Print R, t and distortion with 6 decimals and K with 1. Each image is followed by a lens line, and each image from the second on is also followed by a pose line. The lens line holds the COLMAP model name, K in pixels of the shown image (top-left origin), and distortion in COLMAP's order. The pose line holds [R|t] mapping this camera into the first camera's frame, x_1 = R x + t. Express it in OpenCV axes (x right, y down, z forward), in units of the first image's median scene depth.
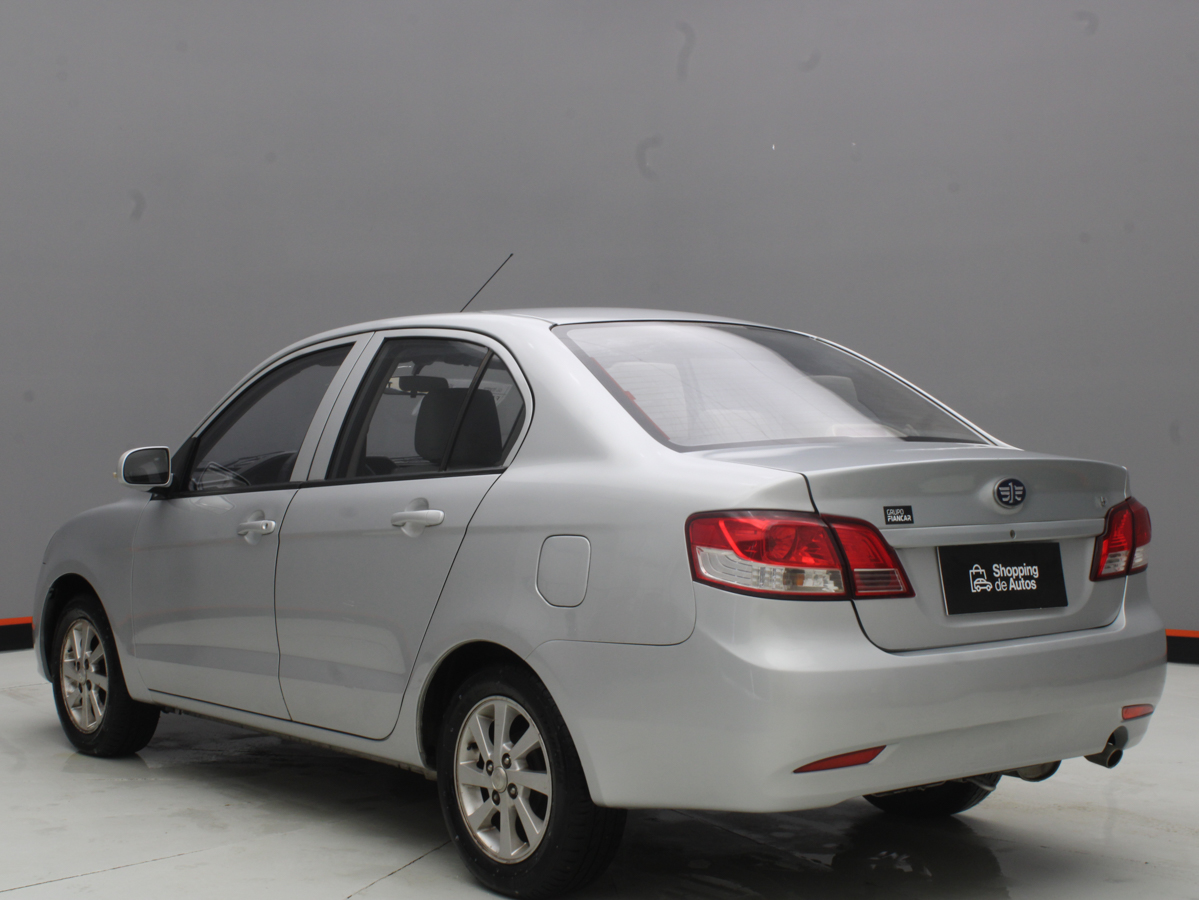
lens RADIAL K [[1766.3, 0, 599.5], [0, 1766.3, 450.0], [0, 0, 1]] dist [-0.030350, -0.046196]
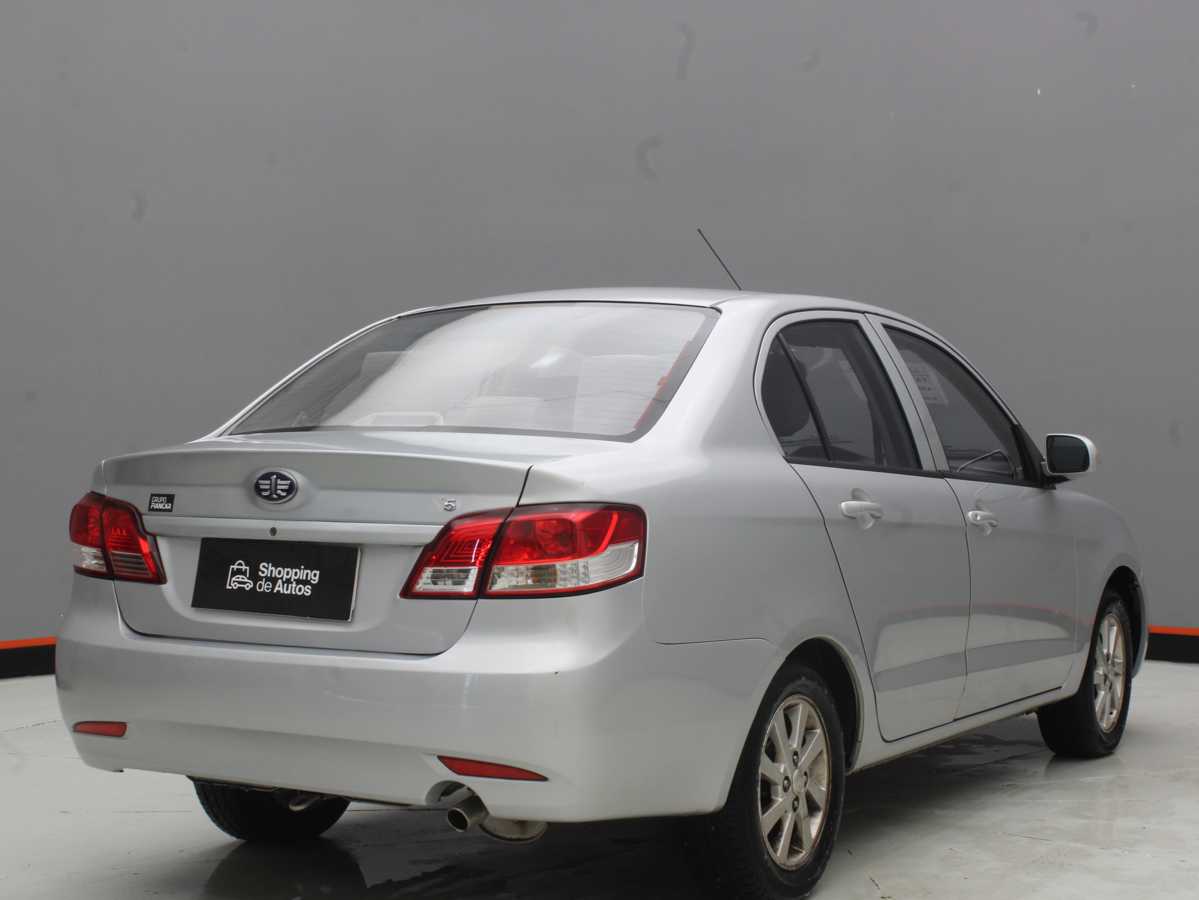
lens RADIAL K [[1827.6, 0, 599.5], [0, 1827.6, 450.0], [0, 0, 1]] dist [0.009381, 0.044913]
pose [[0.361514, 0.012956, -0.932277, 1.191521], [-0.005384, 0.999916, 0.011809, -0.007141], [0.932351, 0.000751, 0.361553, 0.818050]]
